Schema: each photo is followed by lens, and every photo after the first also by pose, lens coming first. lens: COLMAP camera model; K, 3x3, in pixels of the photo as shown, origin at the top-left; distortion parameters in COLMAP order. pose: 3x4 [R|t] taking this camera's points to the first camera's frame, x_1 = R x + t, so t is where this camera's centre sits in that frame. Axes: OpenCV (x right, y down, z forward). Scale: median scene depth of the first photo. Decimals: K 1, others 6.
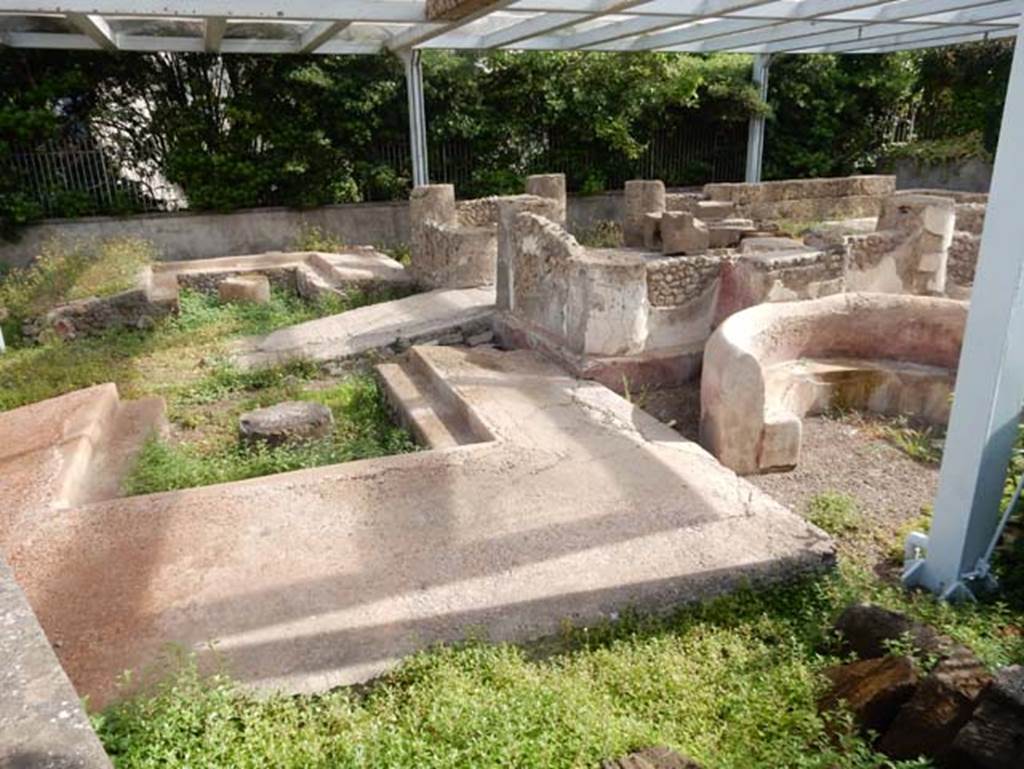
lens RADIAL K [[748.3, 0, 513.0], [0, 748.3, 388.0], [0, 0, 1]] dist [-0.011290, 0.005797]
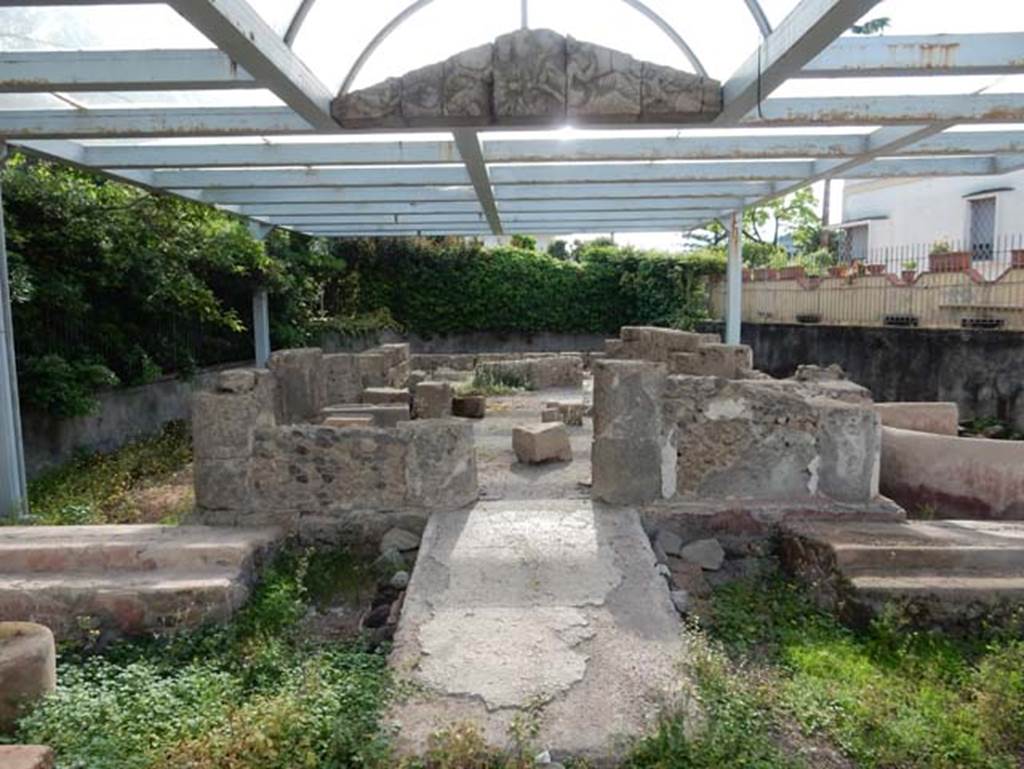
lens RADIAL K [[748.3, 0, 510.6], [0, 748.3, 389.8], [0, 0, 1]] dist [-0.011290, 0.005797]
pose [[0.384748, -0.086535, 0.918956, -0.883230], [0.299918, 0.953293, -0.035801, -0.263770], [-0.872937, 0.289386, 0.392731, 0.901886]]
